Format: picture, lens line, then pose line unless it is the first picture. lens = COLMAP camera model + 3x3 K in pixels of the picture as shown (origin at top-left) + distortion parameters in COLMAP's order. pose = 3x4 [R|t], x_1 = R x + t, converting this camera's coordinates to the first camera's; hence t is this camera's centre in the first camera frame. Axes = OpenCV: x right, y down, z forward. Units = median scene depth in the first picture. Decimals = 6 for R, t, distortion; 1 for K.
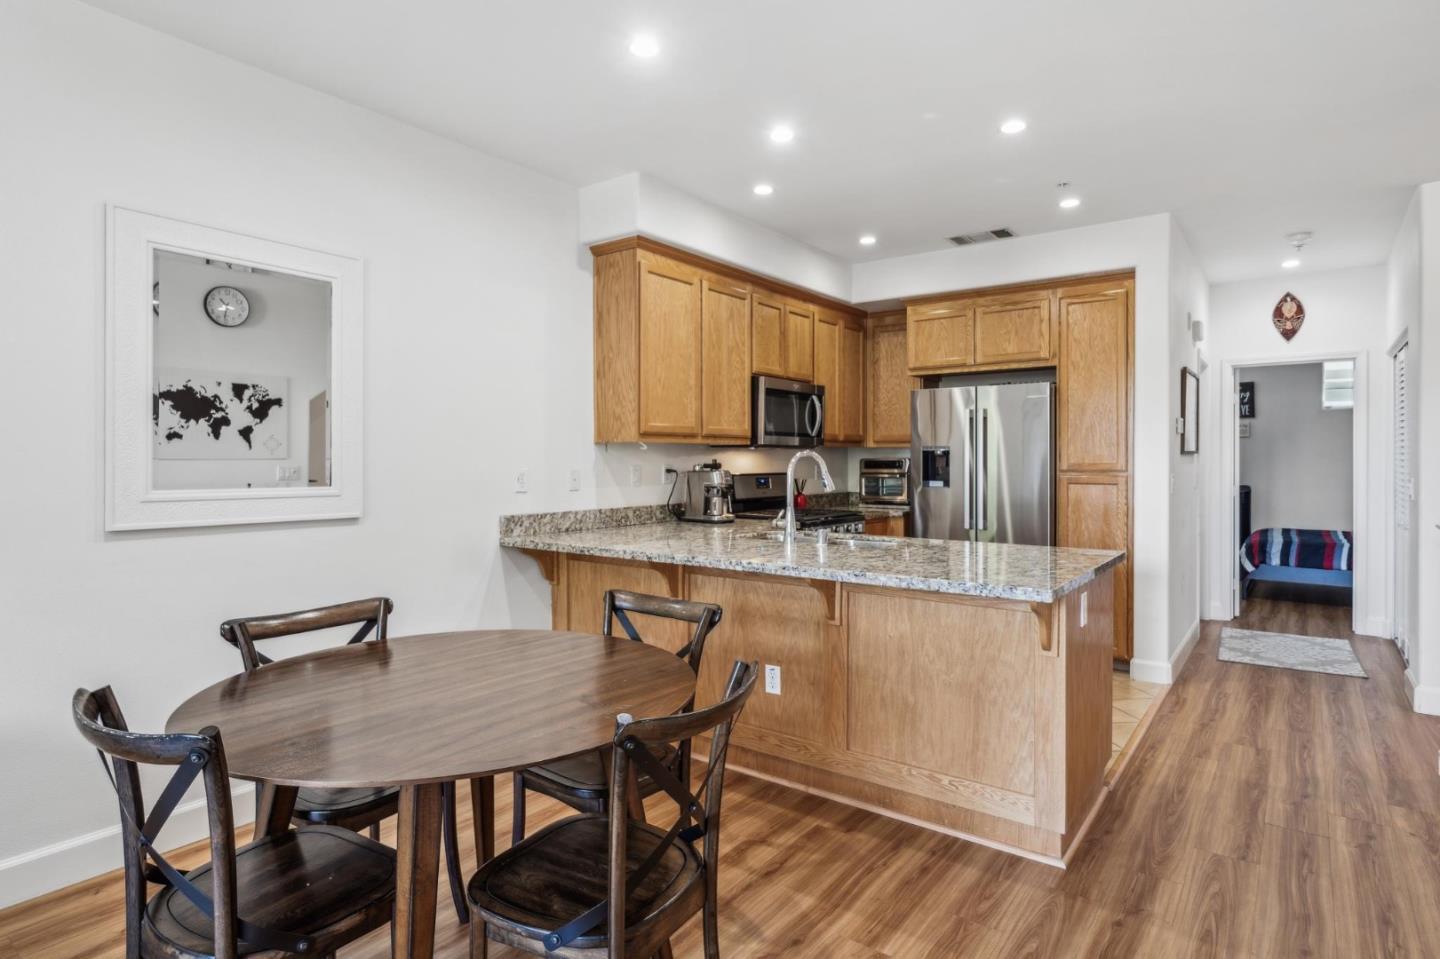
lens RADIAL K [[761.6, 0, 708.1], [0, 761.6, 473.3], [0, 0, 1]] dist [-0.001552, -0.001789]
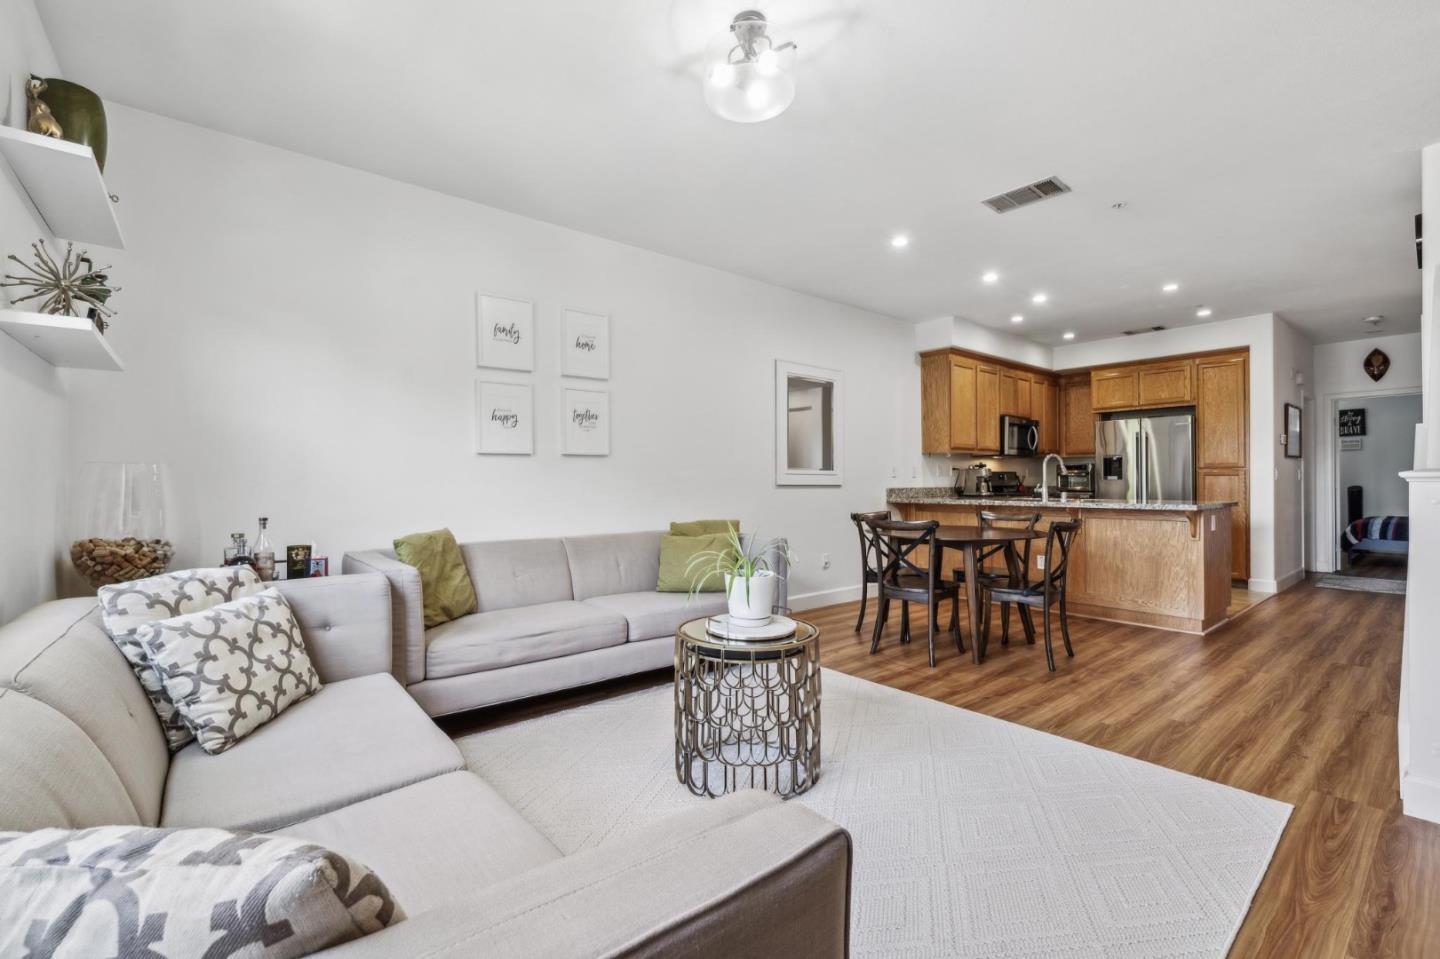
lens RADIAL K [[619.8, 0, 707.6], [0, 619.8, 488.5], [0, 0, 1]] dist [0.000538, -0.001419]
pose [[0.972772, -0.001378, -0.231762, -0.294362], [-0.000821, 0.999956, -0.009391, 0.060196], [0.231764, 0.009326, 0.972727, -0.621174]]
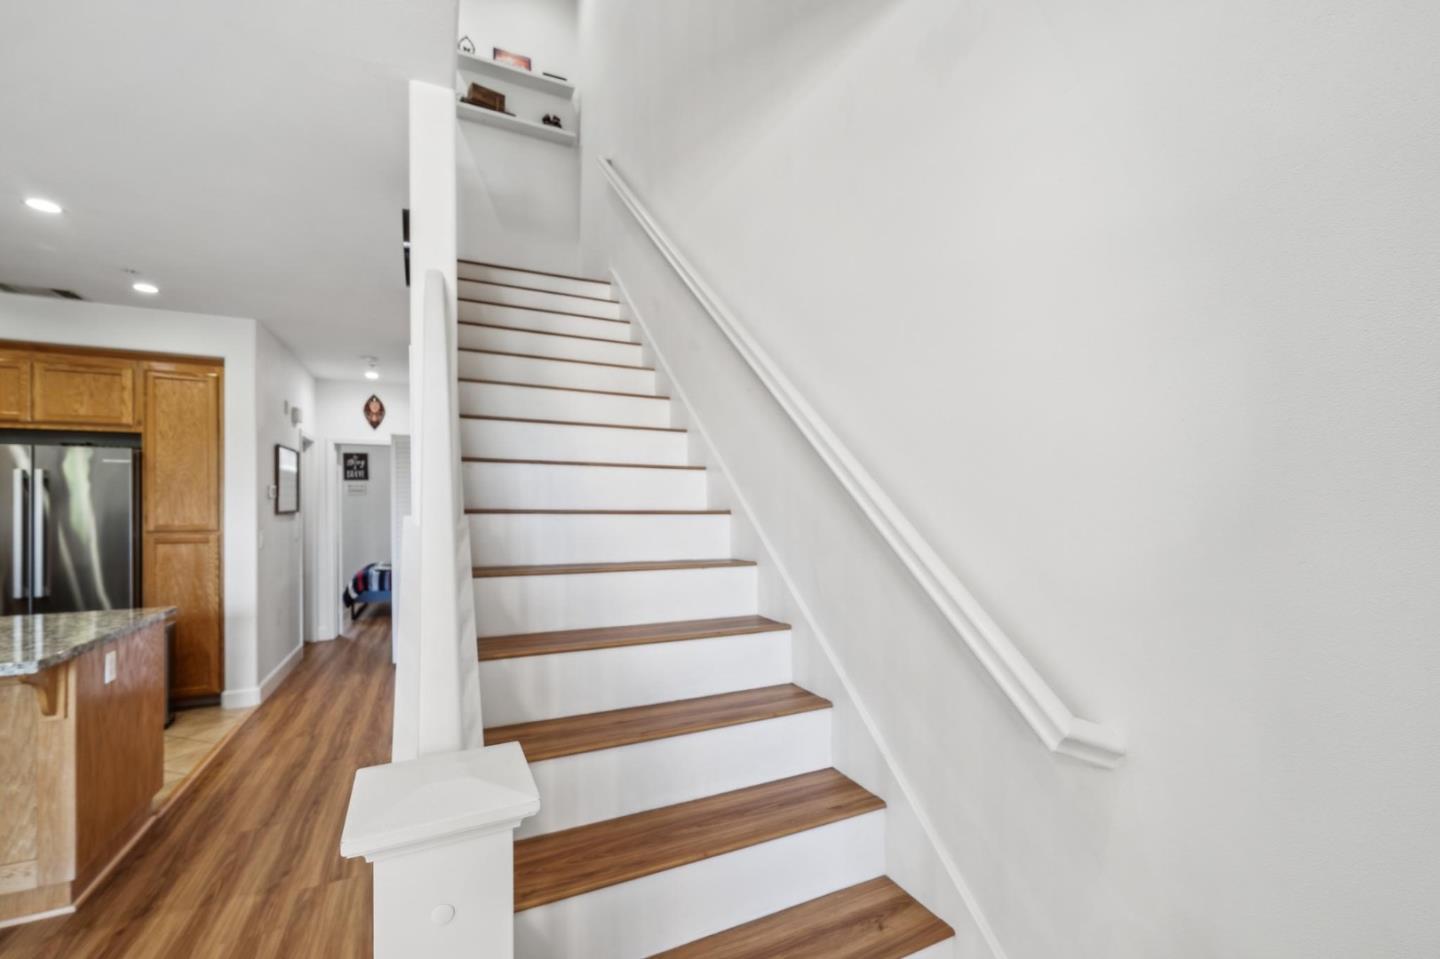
lens RADIAL K [[619.8, 0, 764.8], [0, 619.8, 495.6], [0, 0, 1]] dist [0.000538, -0.001419]
pose [[0.416044, 0.009098, 0.909299, 0.039167], [0.019853, 0.999621, -0.019085, -0.022669], [-0.909128, 0.025992, 0.415705, -0.160094]]
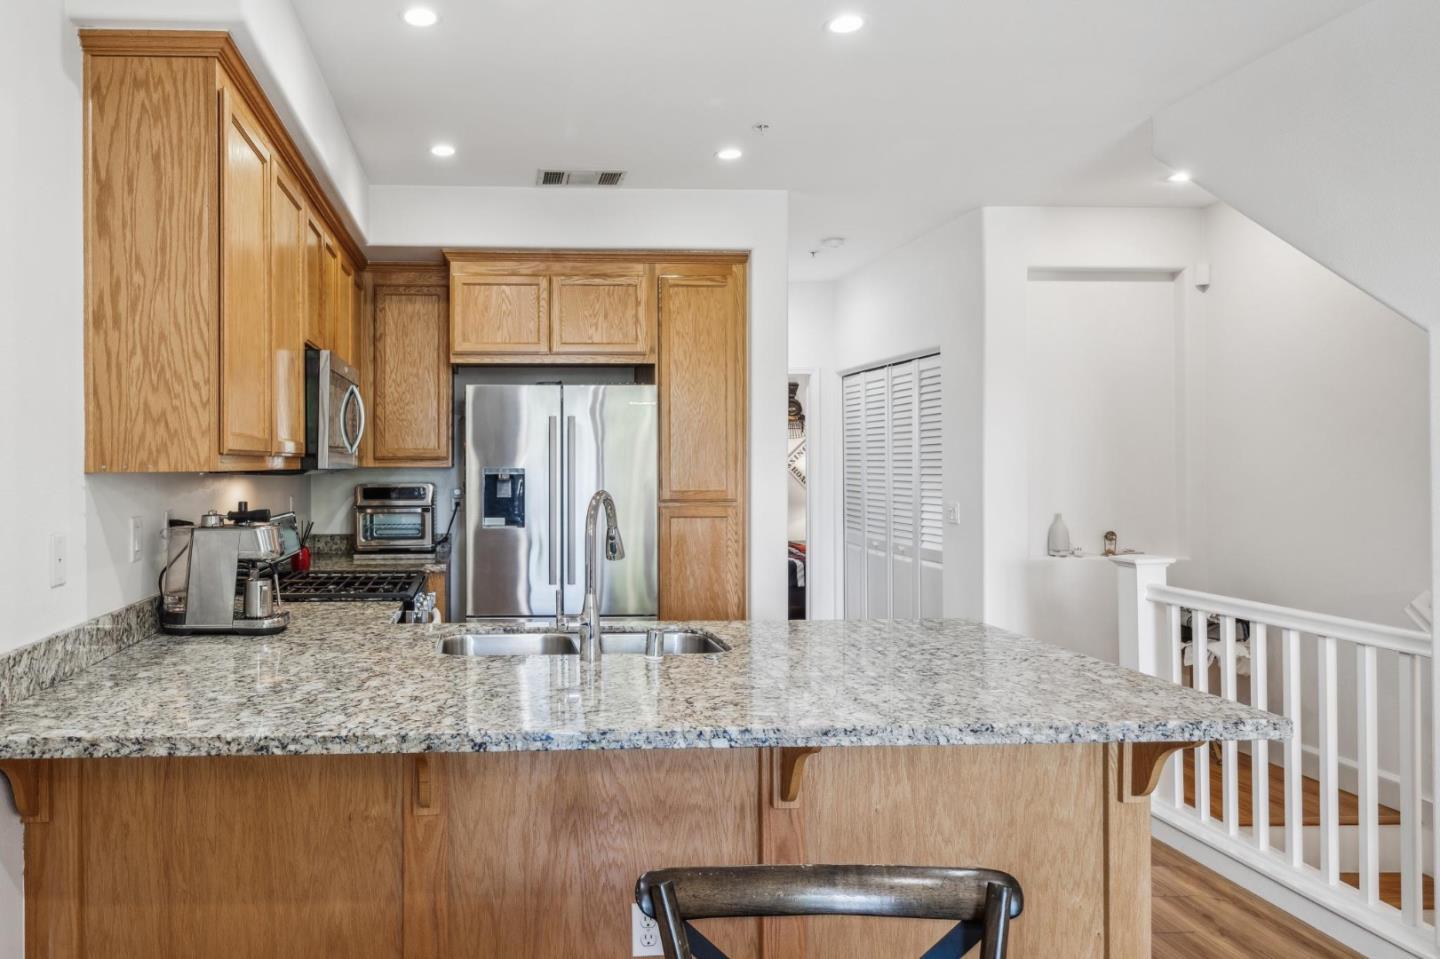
lens RADIAL K [[1004.3, 0, 716.1], [0, 1004.3, 474.7], [0, 0, 1]] dist [-0.003005, 0.003492]
pose [[0.771829, -0.000996, 0.635830, -0.152957], [0.012776, 0.999821, -0.013943, -0.016555], [-0.635702, 0.018885, 0.771703, 0.202265]]
